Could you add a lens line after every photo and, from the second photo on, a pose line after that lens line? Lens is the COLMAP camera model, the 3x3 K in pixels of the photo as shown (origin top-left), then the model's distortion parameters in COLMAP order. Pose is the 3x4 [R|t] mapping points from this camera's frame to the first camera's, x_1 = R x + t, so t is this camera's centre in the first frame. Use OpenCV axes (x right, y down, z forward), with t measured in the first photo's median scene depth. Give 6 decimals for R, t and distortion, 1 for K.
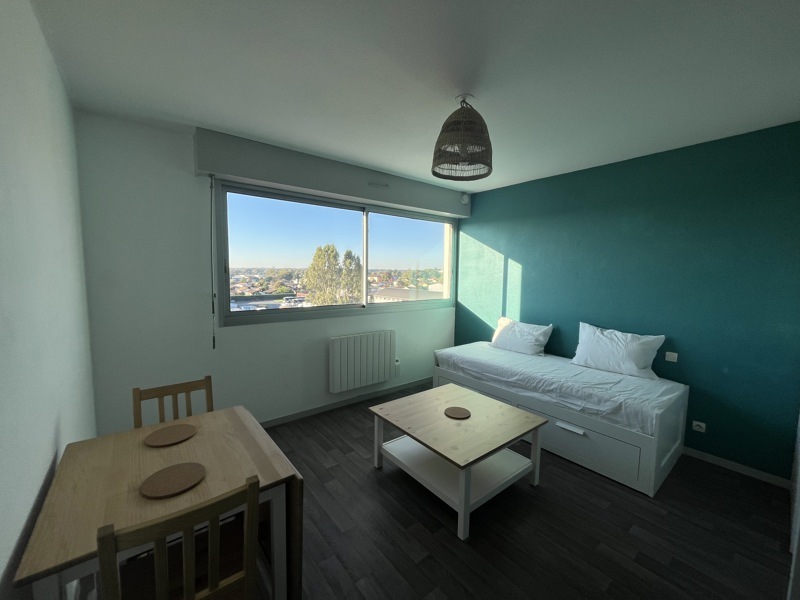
lens RADIAL K [[326.5, 0, 400.0], [0, 326.5, 300.0], [0, 0, 1]] dist [-0.001501, -0.000228]
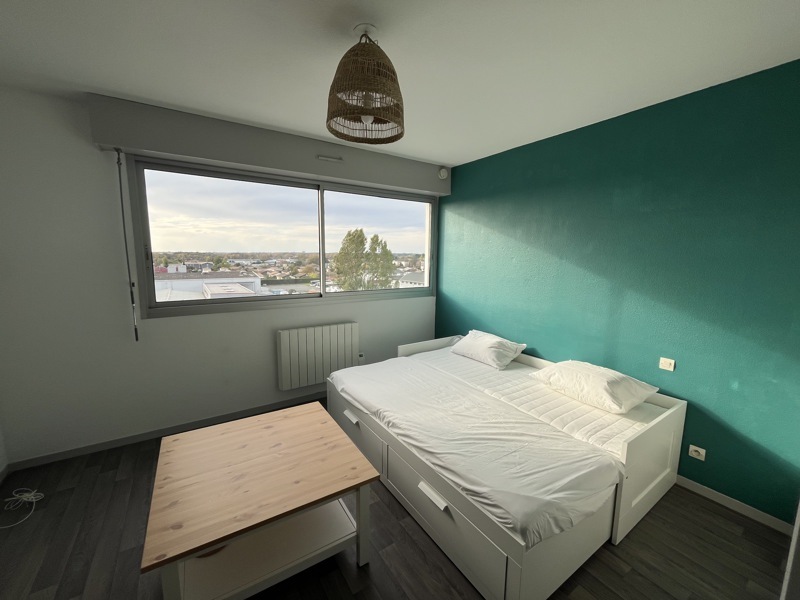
lens RADIAL K [[326.5, 0, 400.0], [0, 326.5, 300.0], [0, 0, 1]] dist [-0.001501, -0.000228]
pose [[0.995955, 0.010002, -0.089294, 0.189391], [-0.005752, 0.998844, 0.047721, -0.013437], [0.089668, -0.047015, 0.994861, 0.115750]]
